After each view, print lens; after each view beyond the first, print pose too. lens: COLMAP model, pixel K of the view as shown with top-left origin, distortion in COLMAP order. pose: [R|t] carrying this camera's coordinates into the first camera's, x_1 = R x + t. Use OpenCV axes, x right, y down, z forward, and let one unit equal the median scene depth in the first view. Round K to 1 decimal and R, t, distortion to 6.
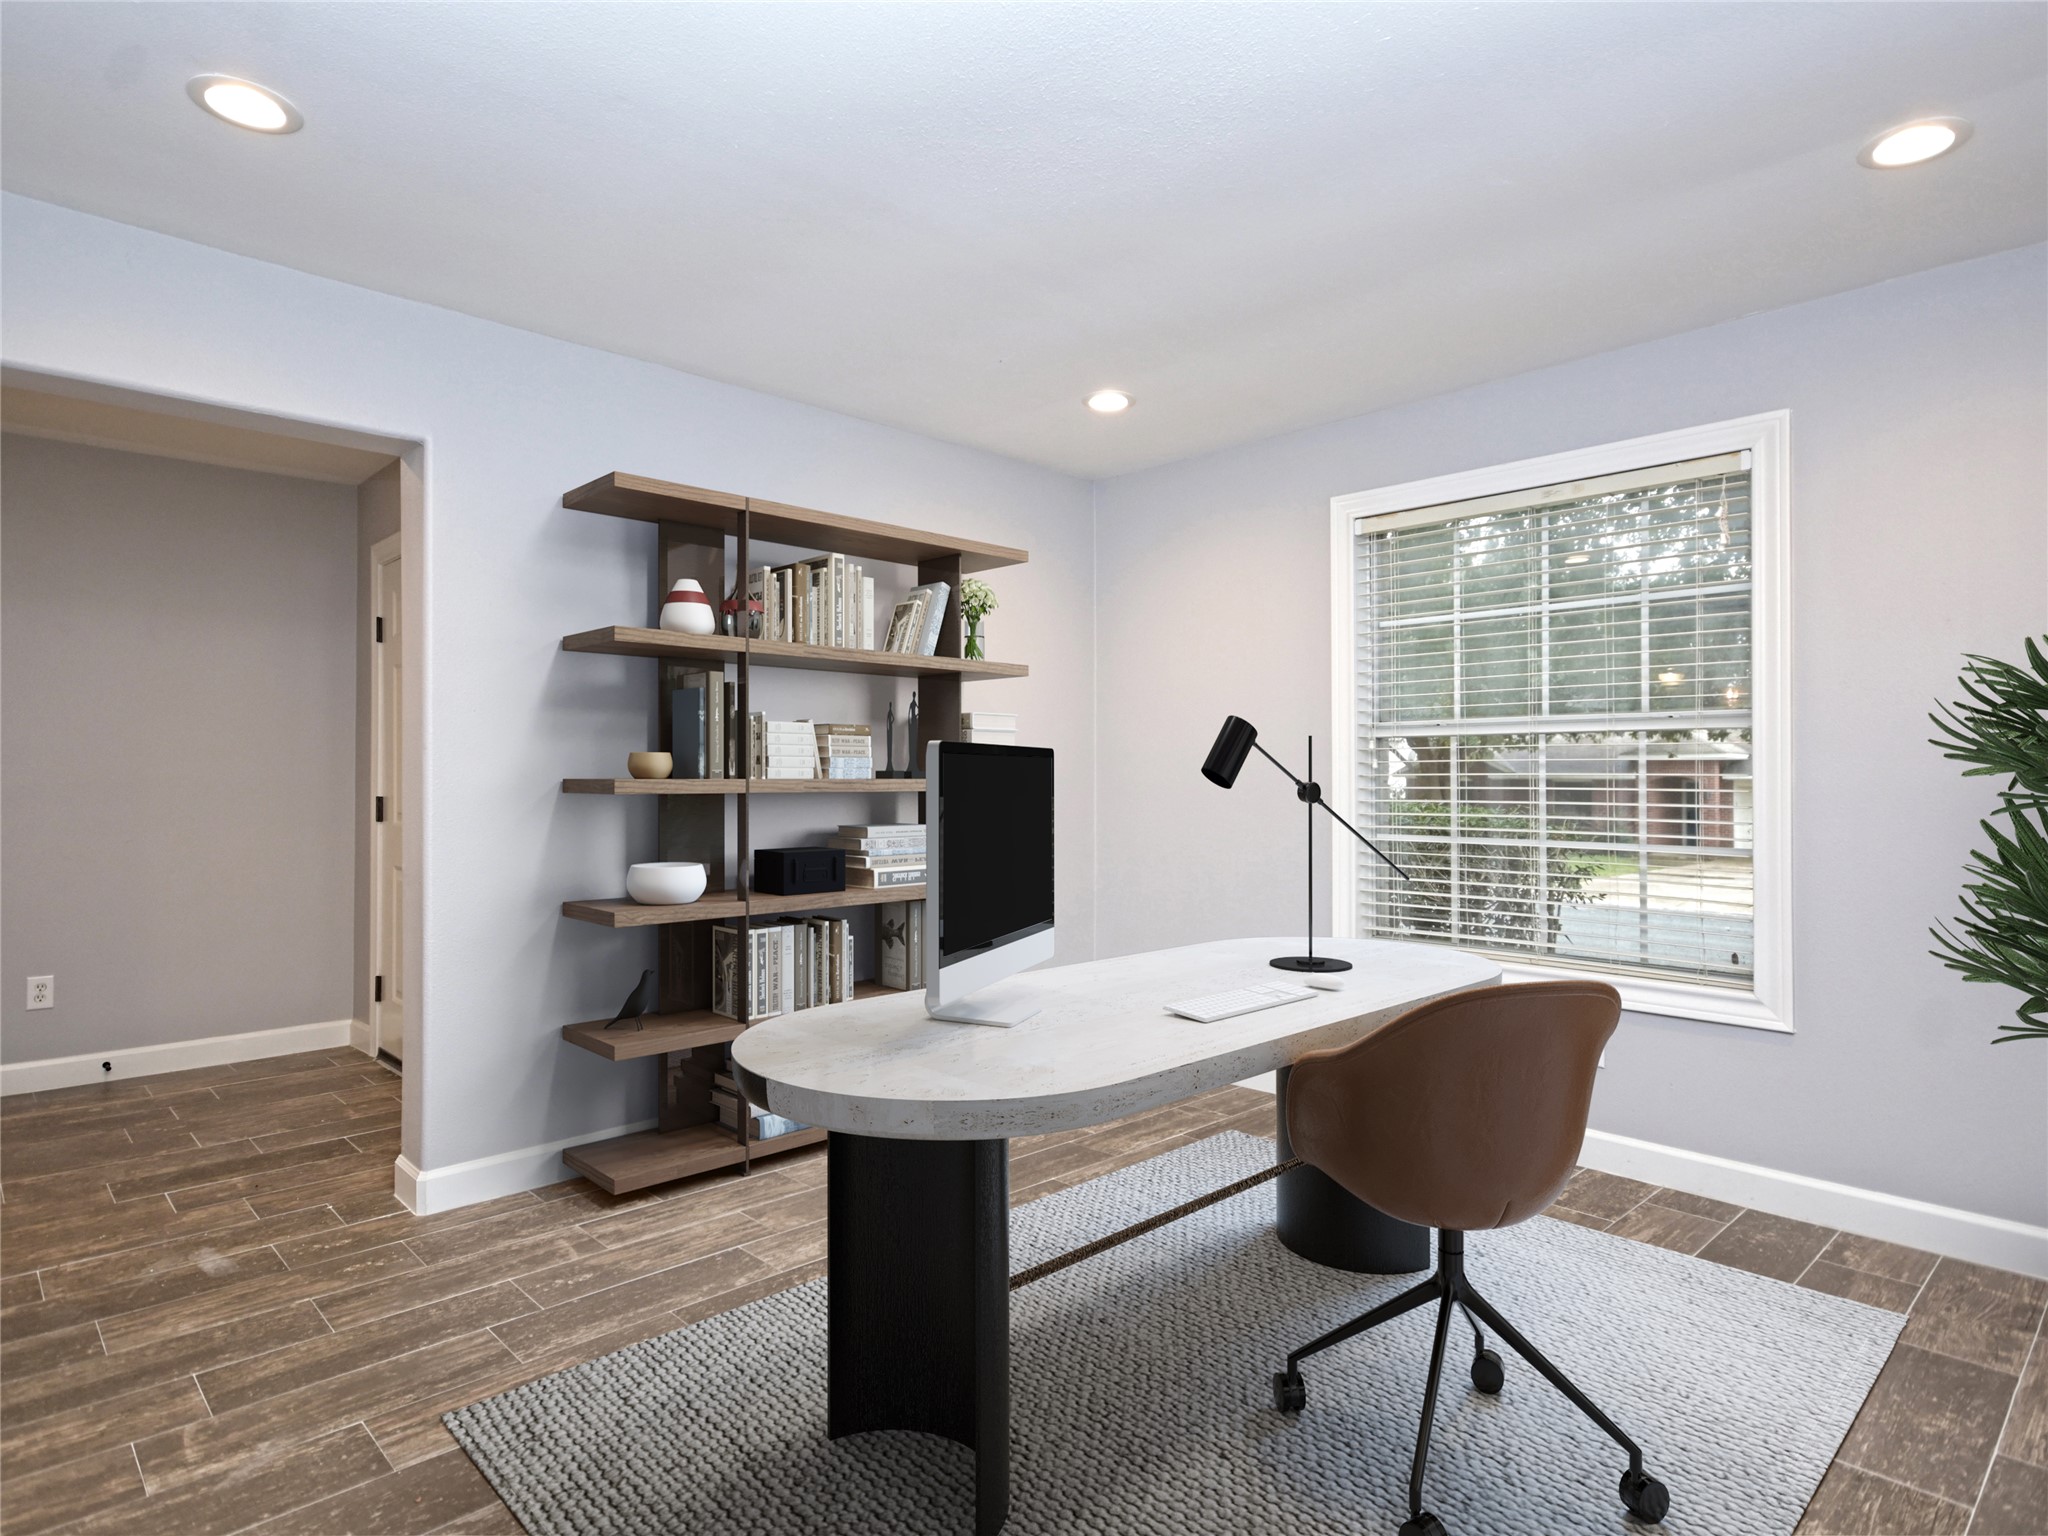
lens RADIAL K [[1121.9, 0, 1025.2], [0, 1121.9, 767.7], [0, 0, 1]] dist [0.001960, -0.001394]
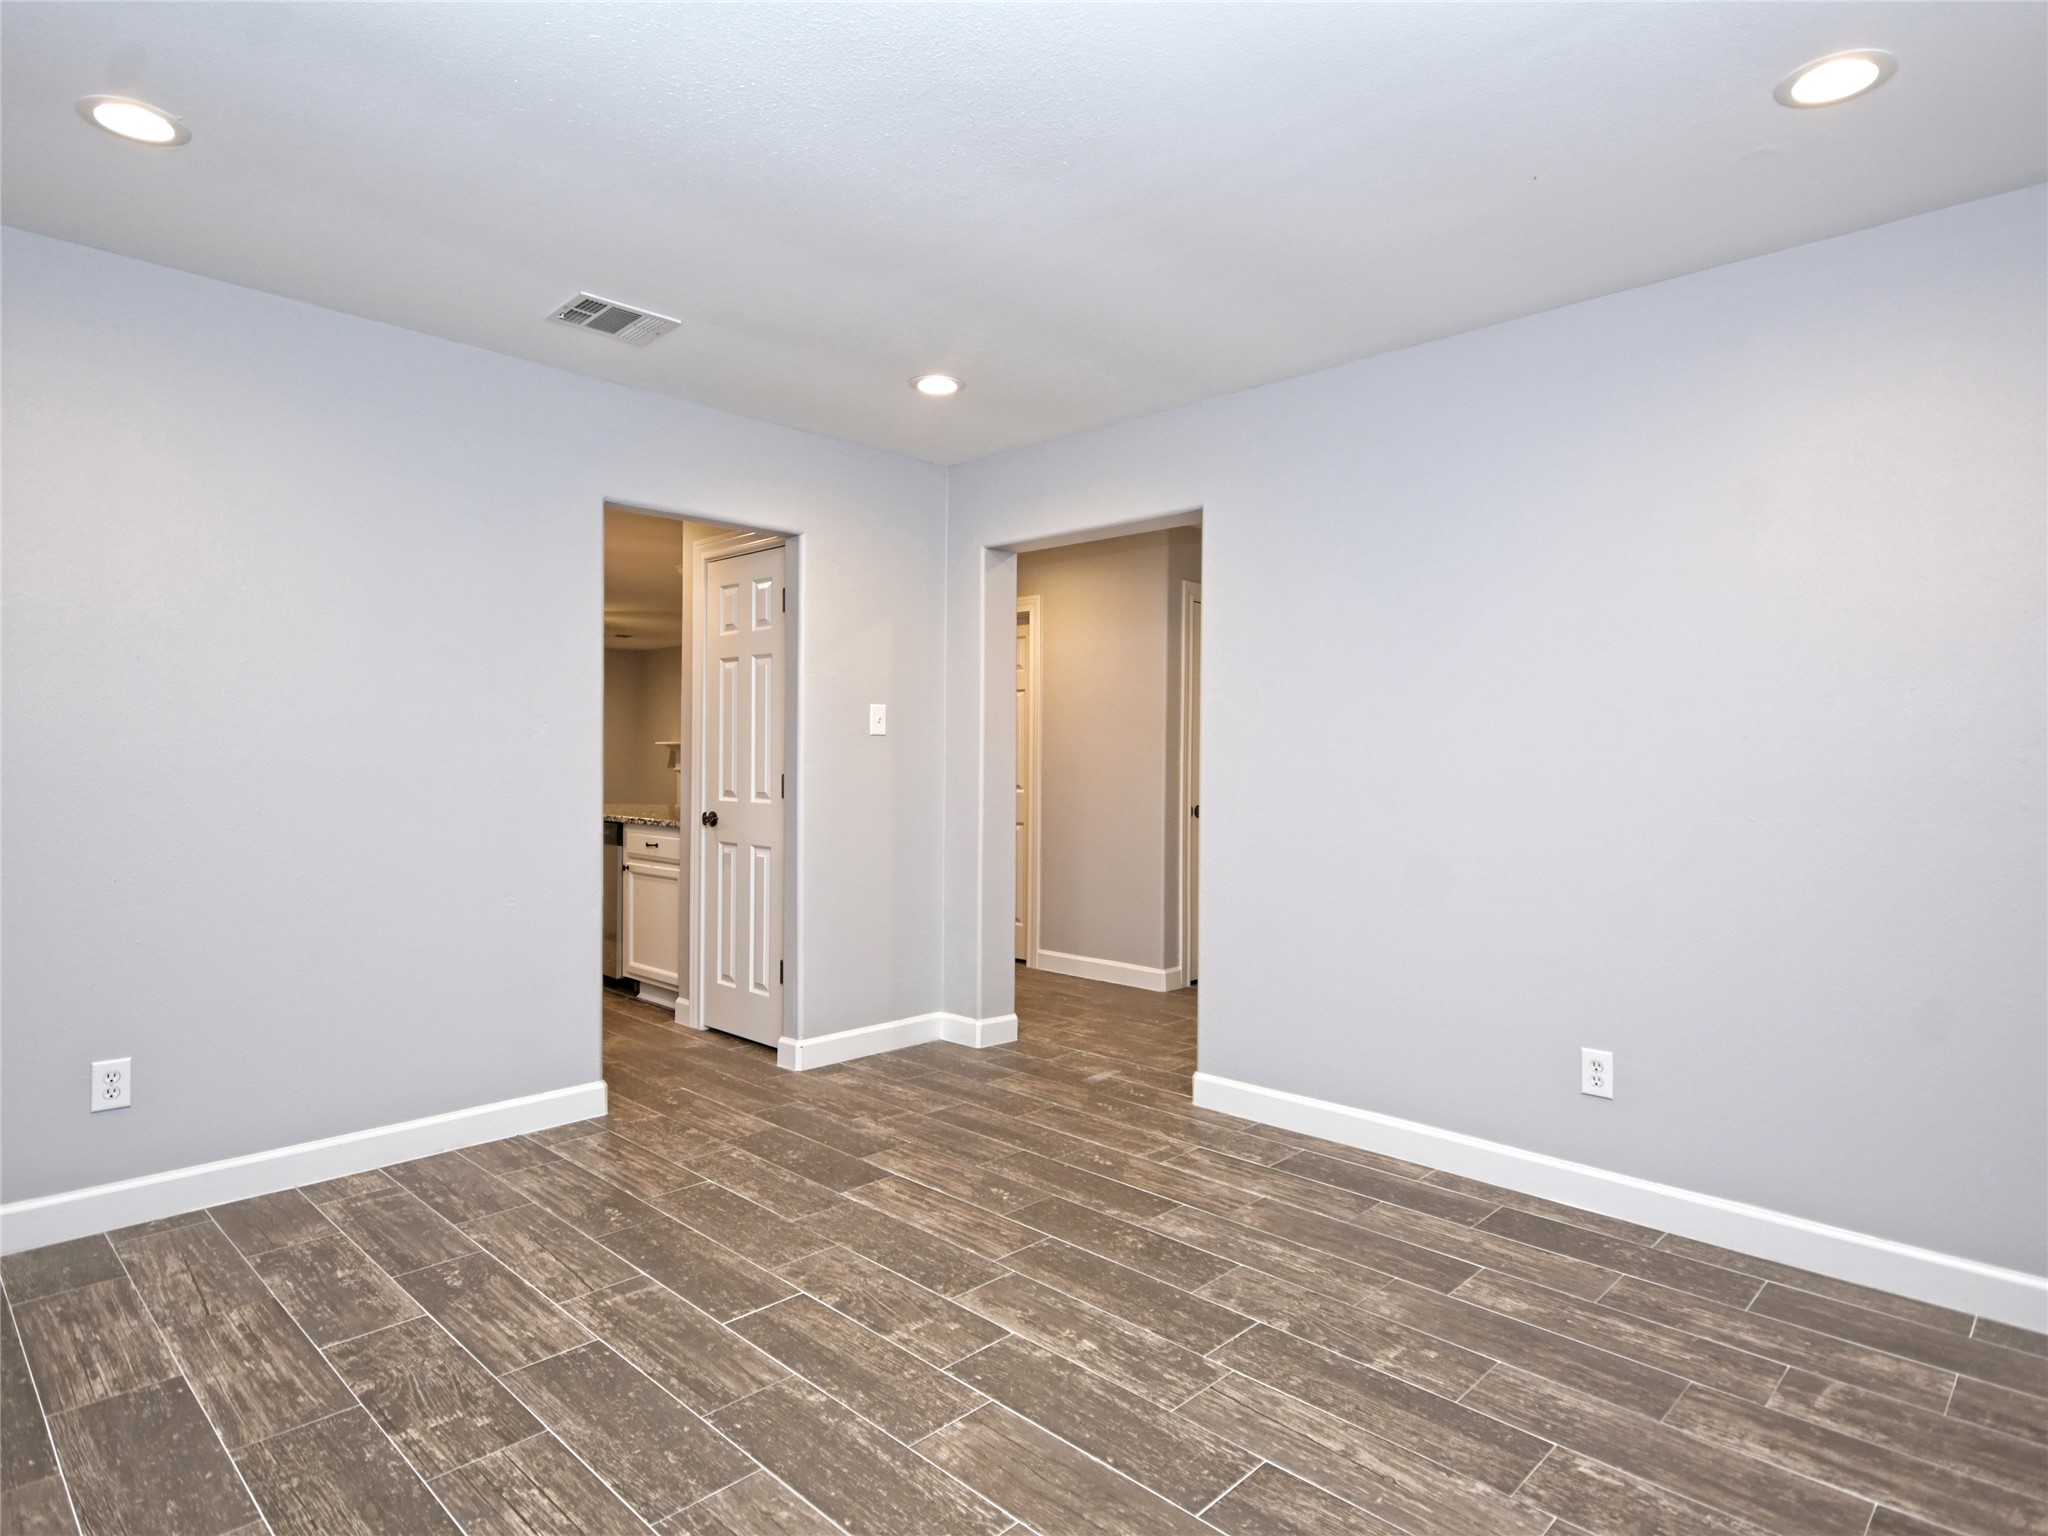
lens RADIAL K [[1121.9, 0, 1023.5], [0, 1121.9, 763.8], [0, 0, 1]] dist [0.001960, -0.001394]
pose [[0.047716, 0.006930, -0.998837, 0.838893], [-0.002513, 0.999974, 0.006818, -0.013396], [0.998858, 0.002185, 0.047732, 0.792477]]
